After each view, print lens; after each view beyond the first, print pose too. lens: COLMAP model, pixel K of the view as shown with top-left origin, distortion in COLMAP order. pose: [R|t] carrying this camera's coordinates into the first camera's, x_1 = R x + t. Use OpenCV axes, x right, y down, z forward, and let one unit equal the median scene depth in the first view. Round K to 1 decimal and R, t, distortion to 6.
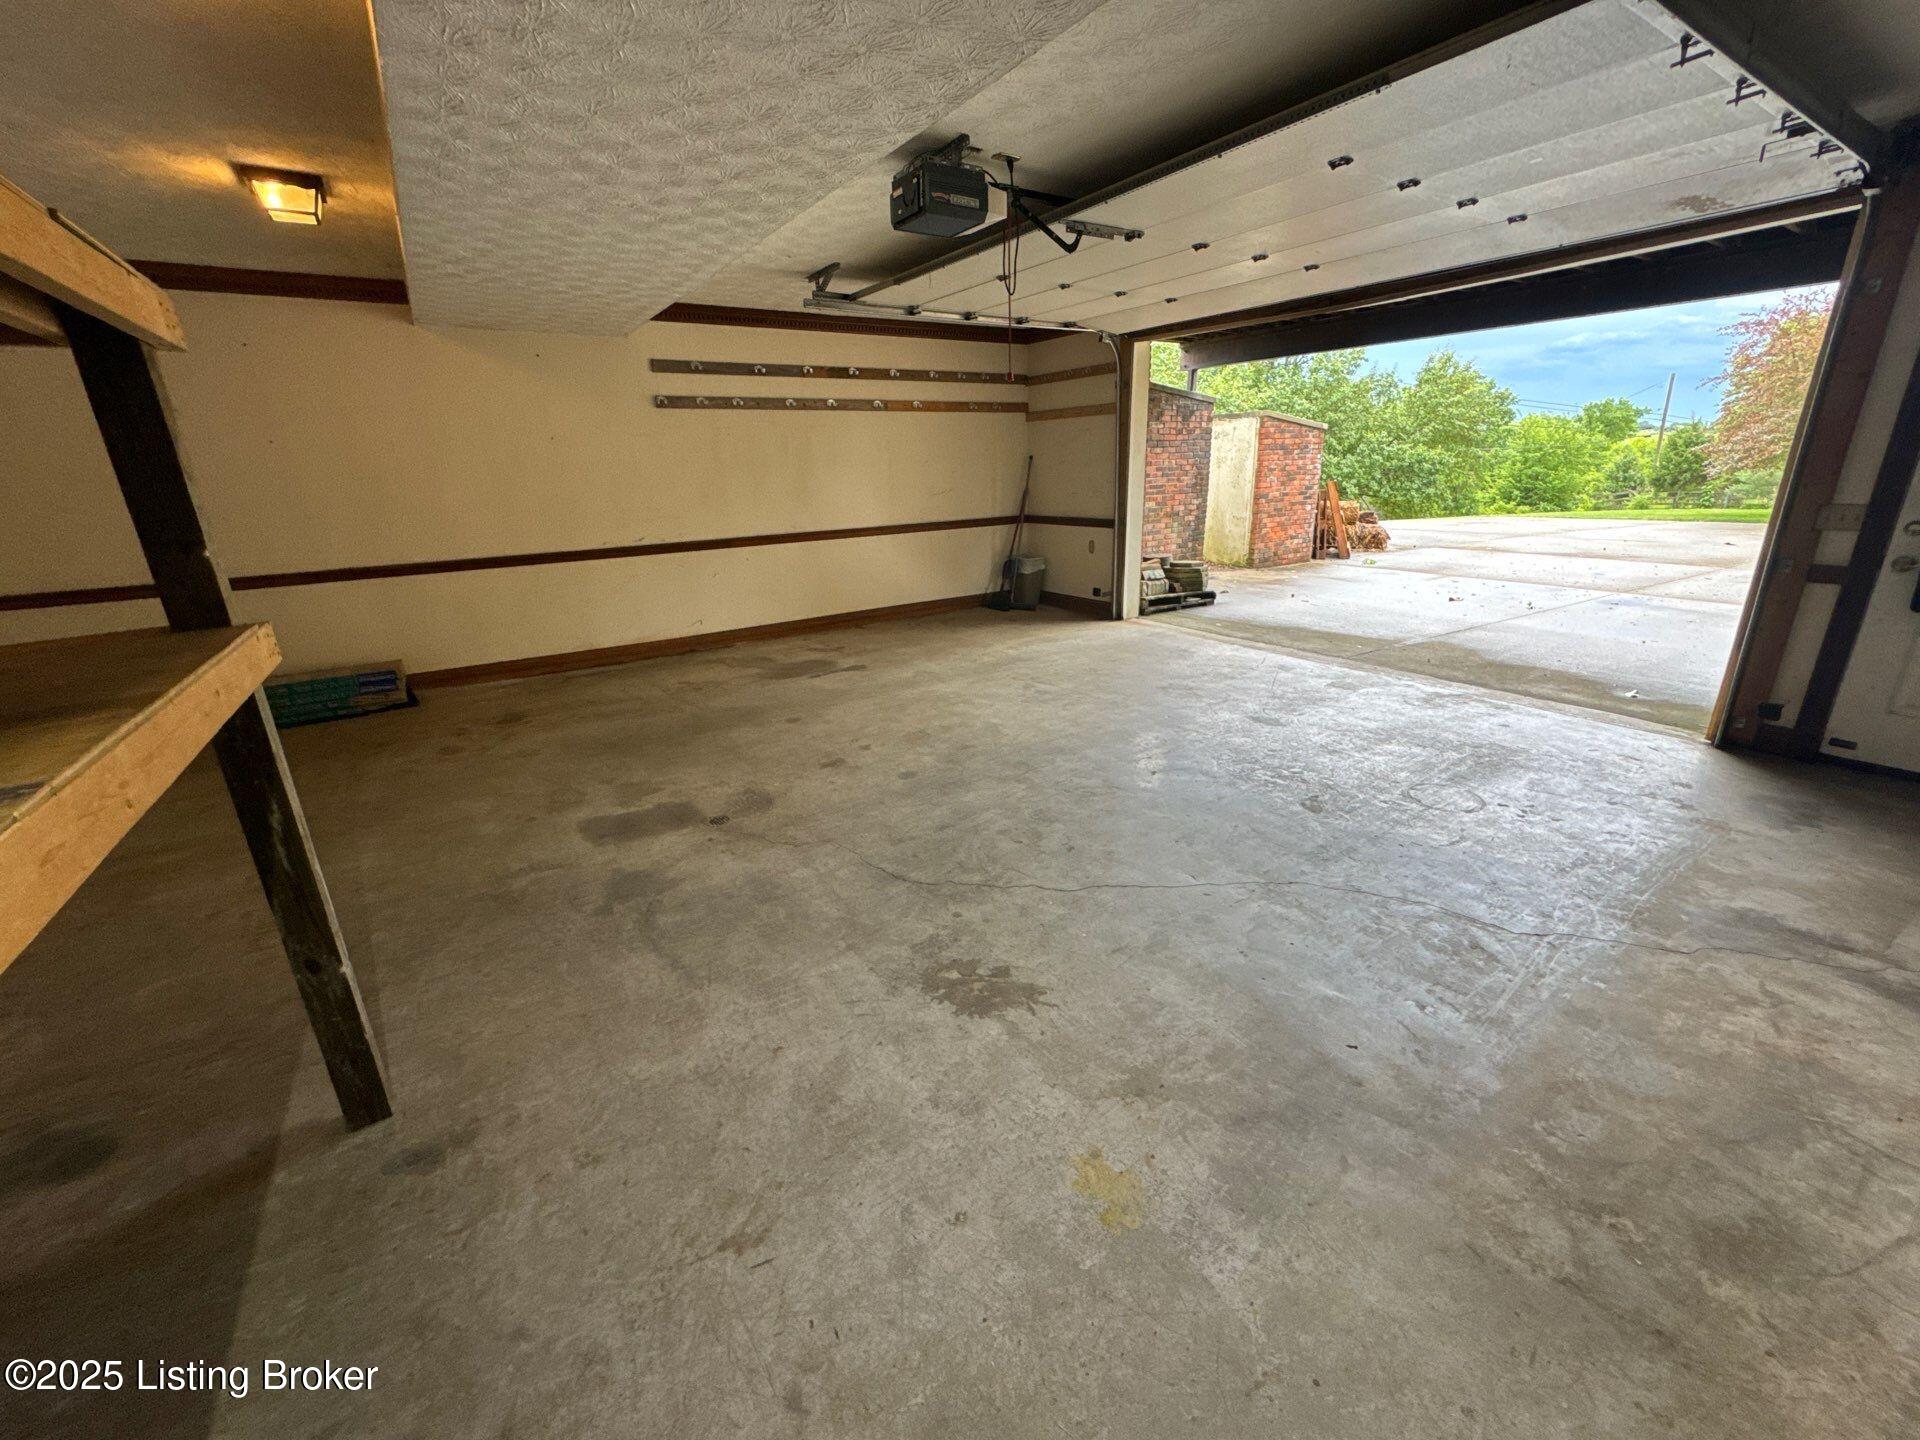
lens RADIAL K [[766.0, 0, 960.0], [0, 766.0, 720.0], [0, 0, 1]] dist [-0.000494, -0.000167]
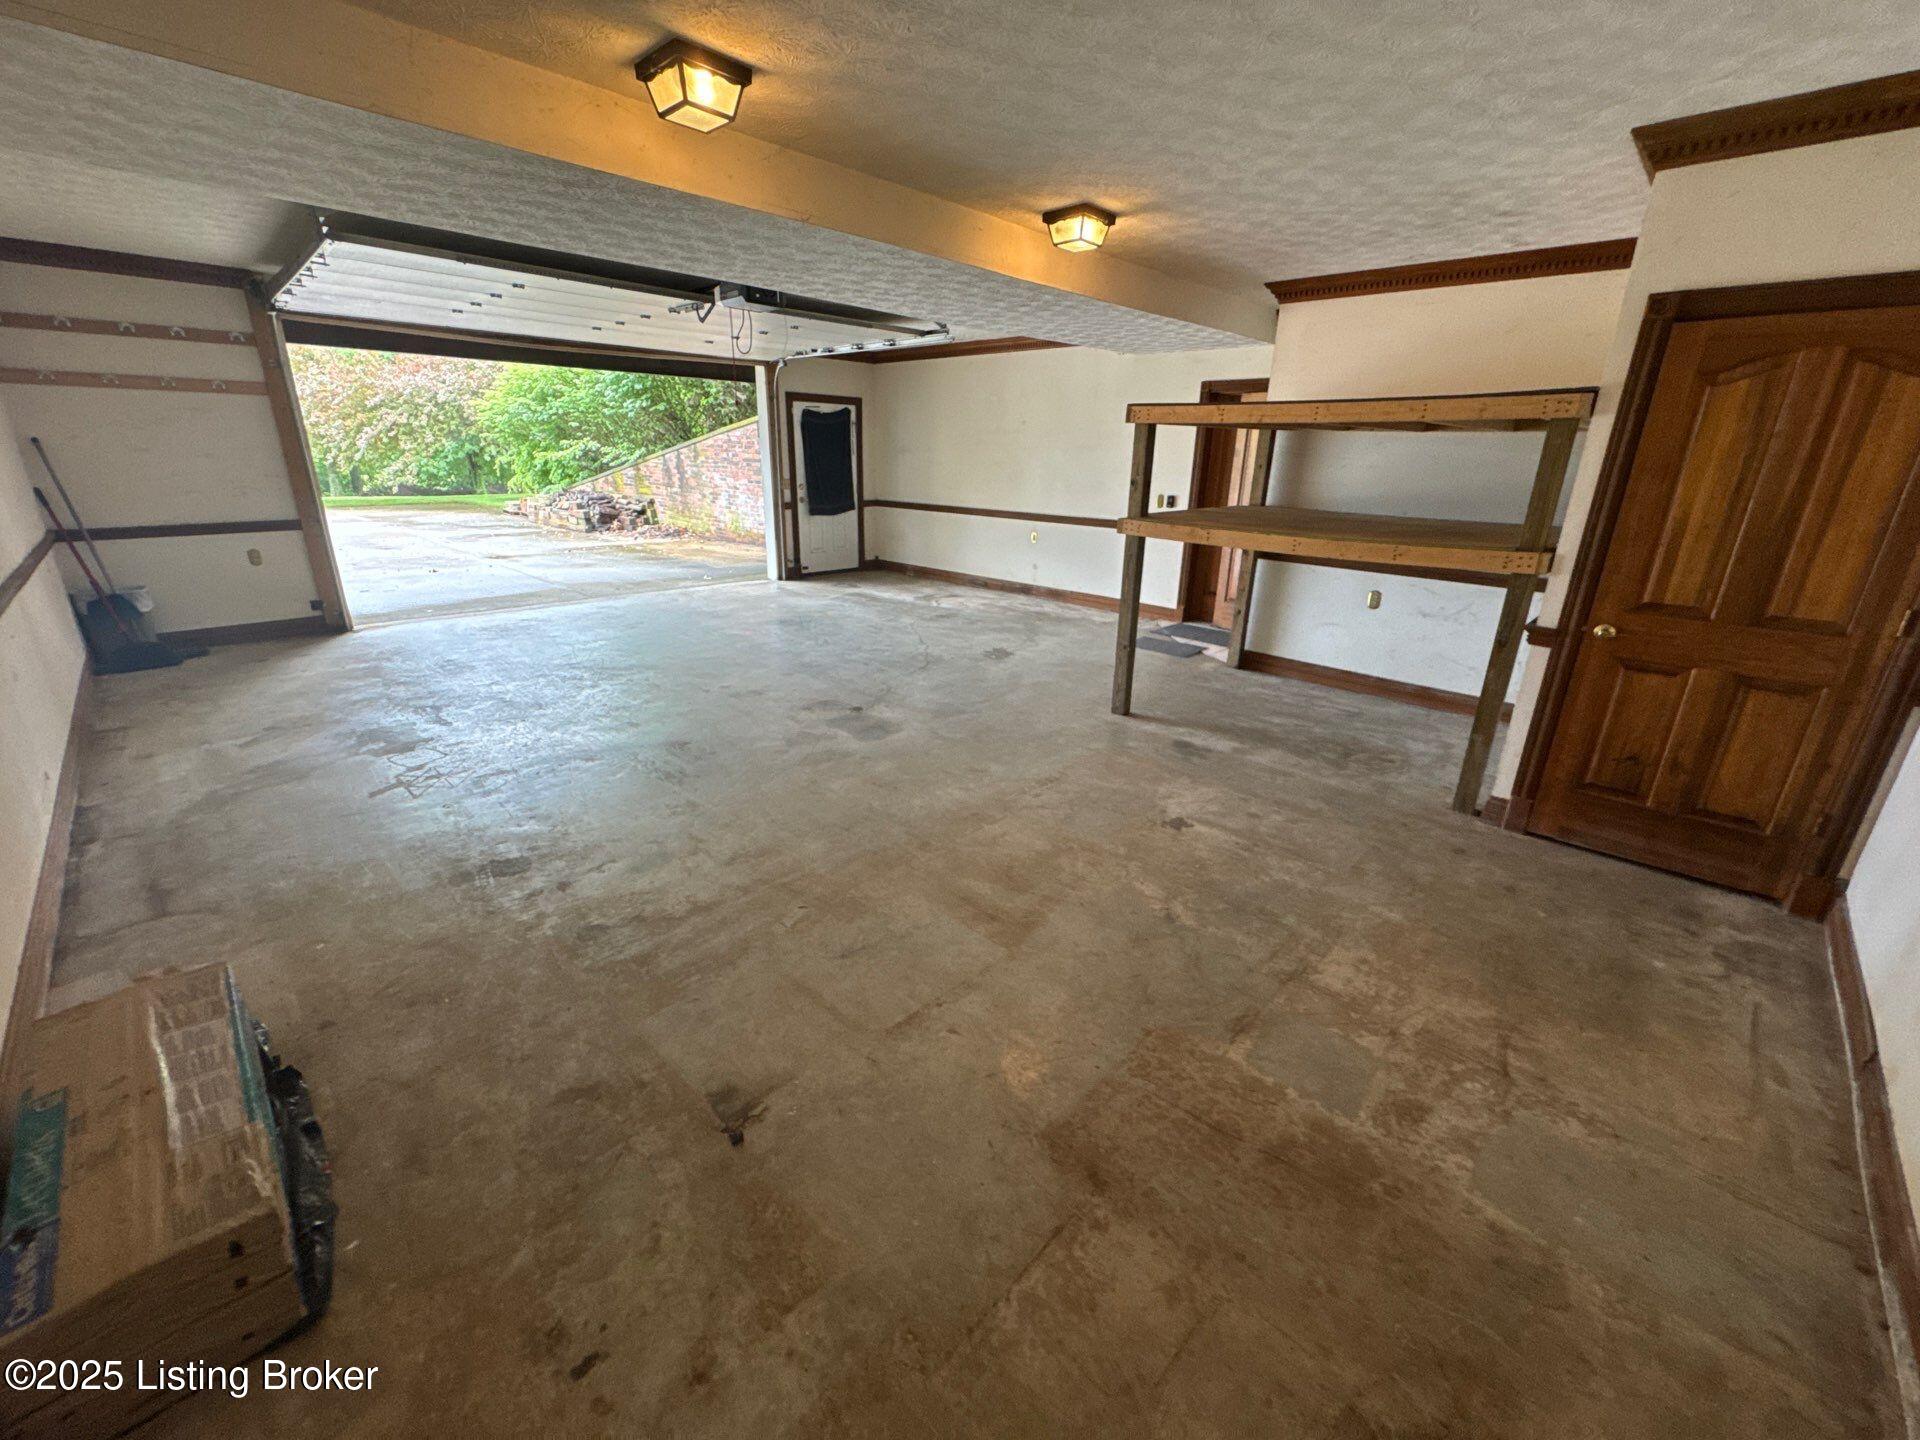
lens RADIAL K [[766.0, 0, 960.0], [0, 766.0, 720.0], [0, 0, 1]] dist [-0.000494, -0.000167]
pose [[-0.212651, -0.300694, 0.929711, -1.675354], [0.300292, 0.885316, 0.355021, -0.295788], [-0.929841, 0.354681, -0.097968, 0.966193]]
